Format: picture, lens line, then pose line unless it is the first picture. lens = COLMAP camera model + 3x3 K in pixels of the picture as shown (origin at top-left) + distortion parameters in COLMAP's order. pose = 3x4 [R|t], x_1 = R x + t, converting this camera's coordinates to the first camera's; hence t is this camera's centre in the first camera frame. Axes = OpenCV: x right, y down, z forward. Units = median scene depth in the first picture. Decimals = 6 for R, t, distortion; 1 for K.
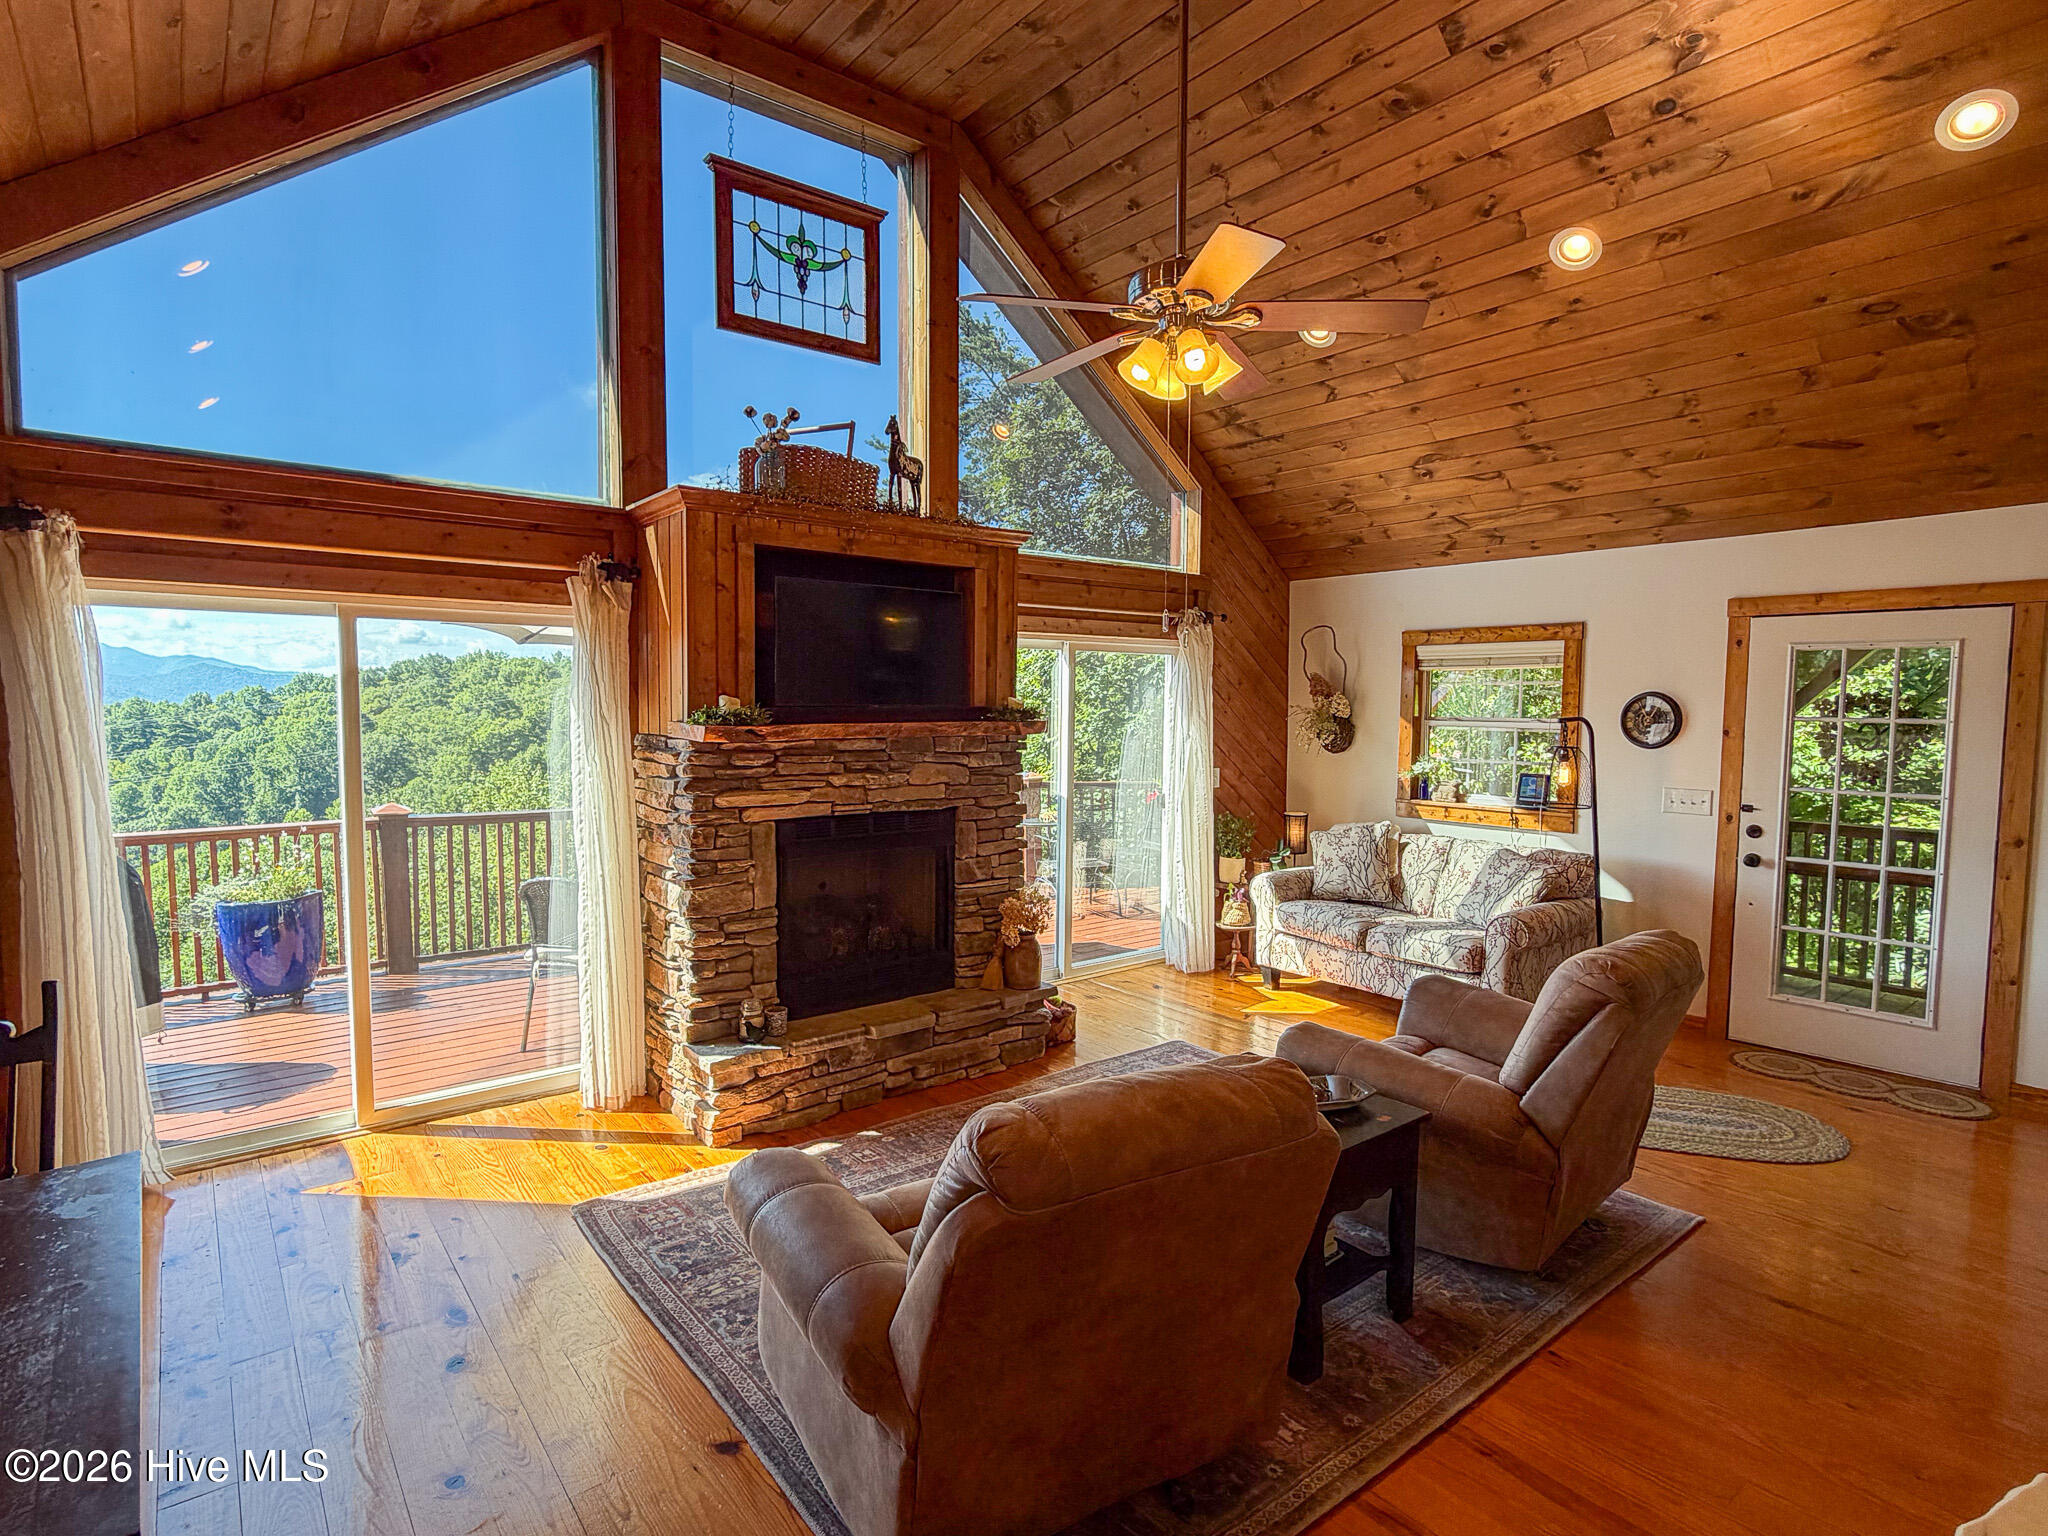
lens RADIAL K [[1060.2, 0, 1027.5], [0, 1060.2, 780.0], [0, 0, 1]] dist [-0.006169, -0.001063]
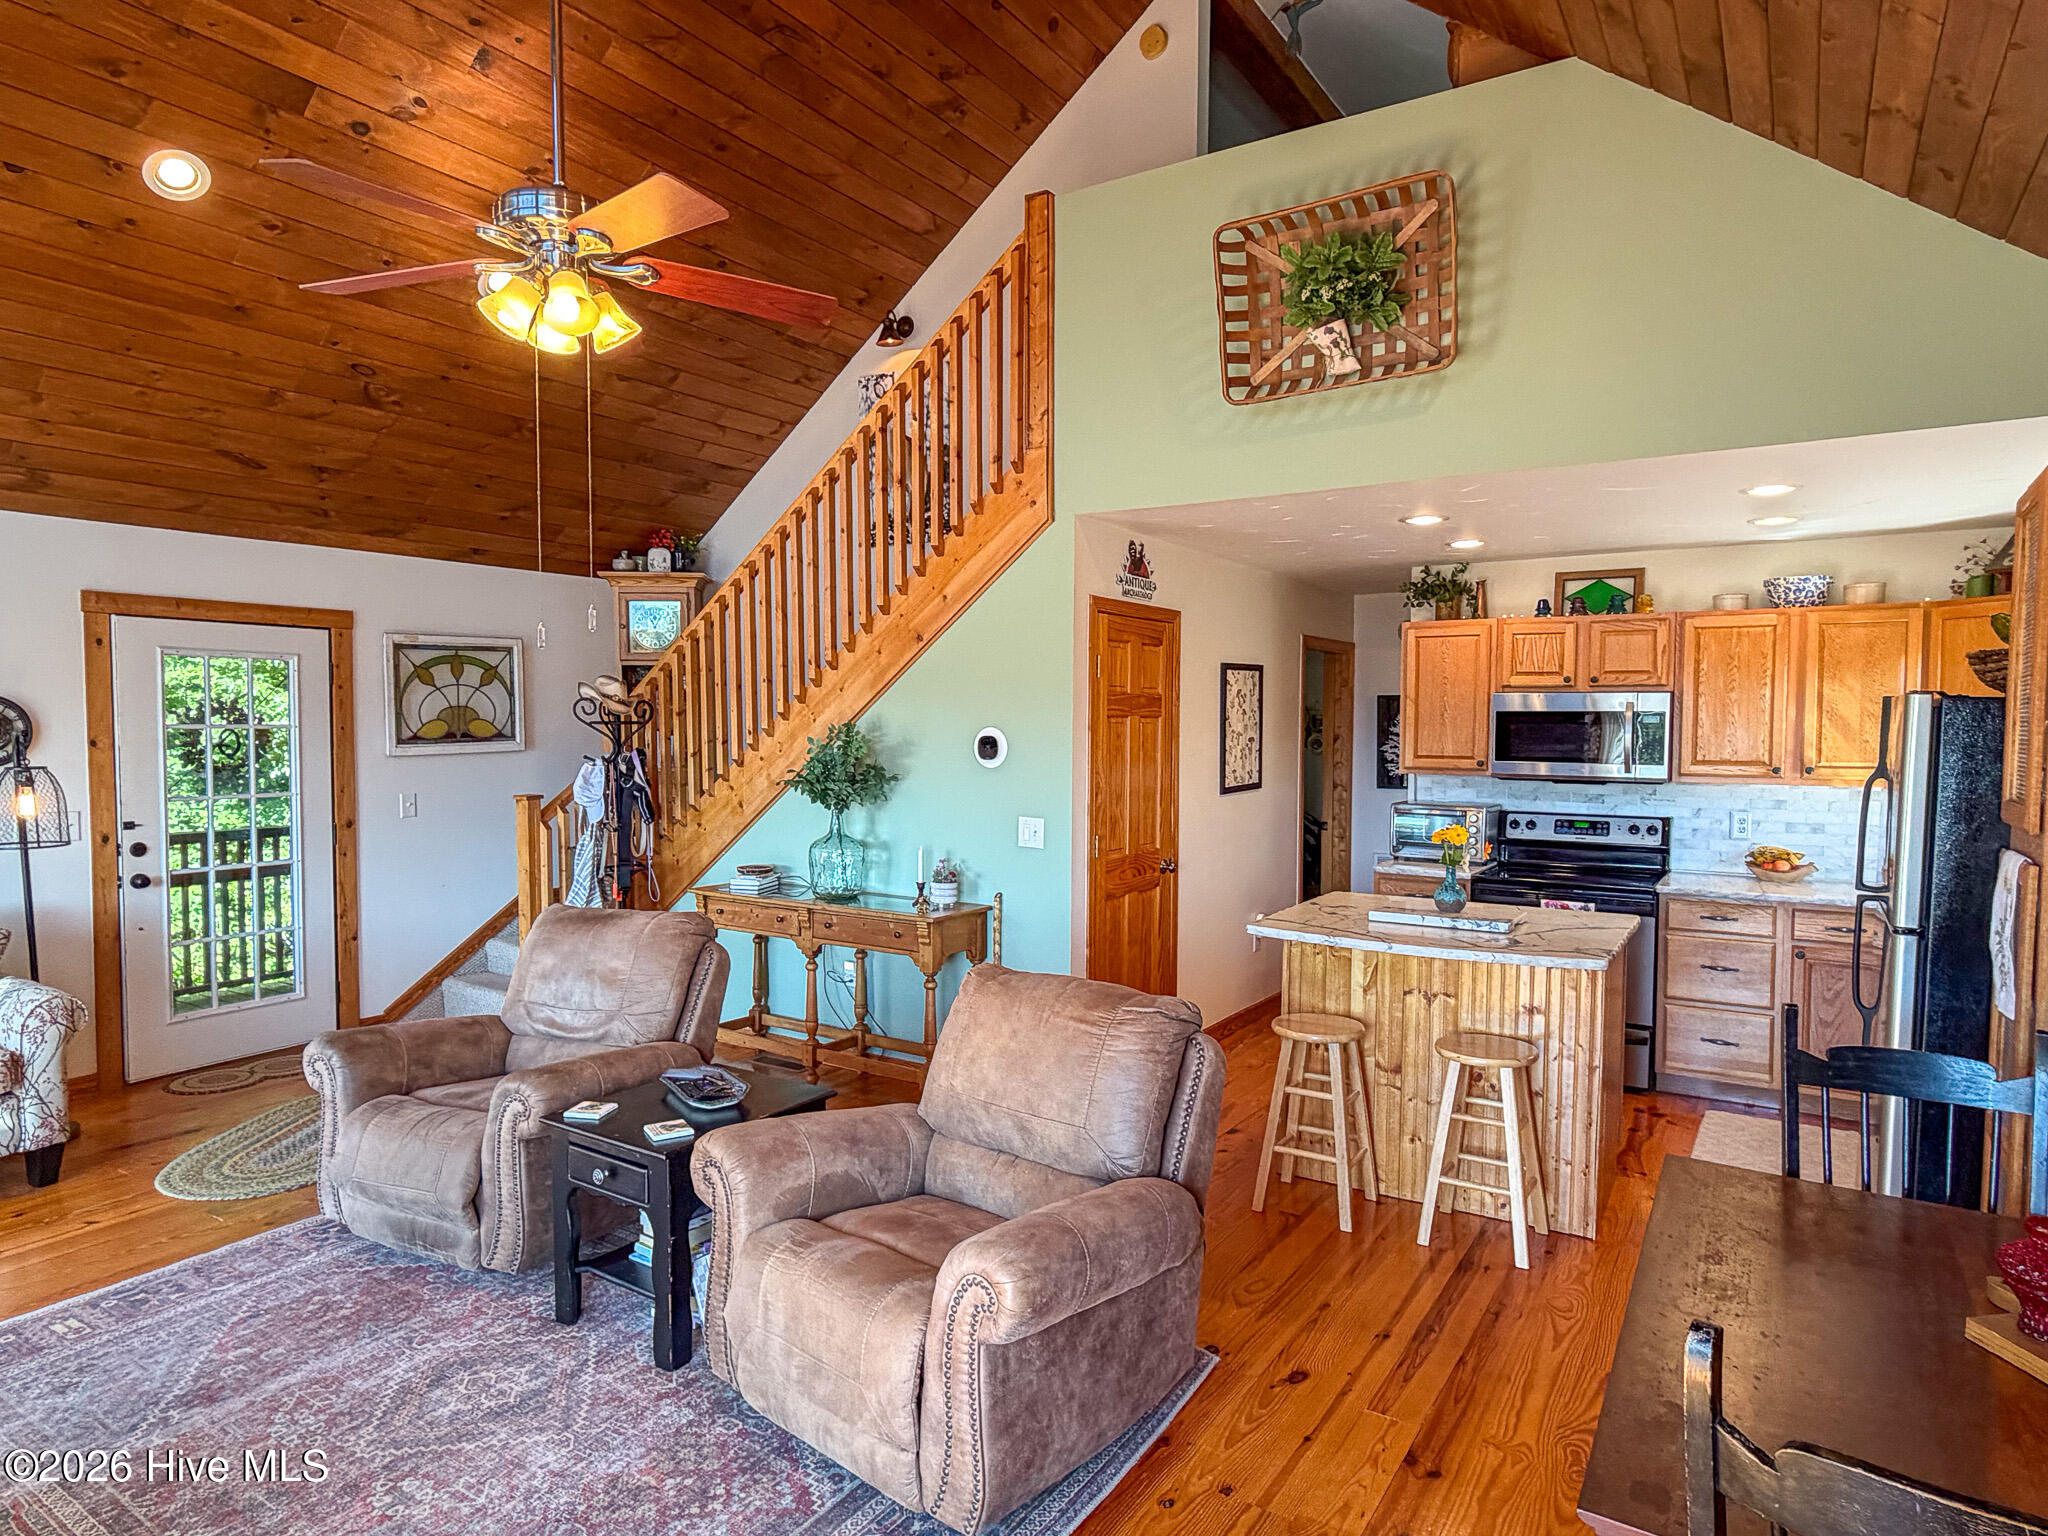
lens RADIAL K [[1193.9, 0, 1028.6], [0, 1193.9, 775.8], [0, 0, 1]] dist [-0.001616, 0.000253]
pose [[-0.299923, -0.042324, 0.953024, -0.550329], [0.065861, 0.995713, 0.064947, -0.032751], [-0.951687, 0.082246, -0.295850, 0.590661]]
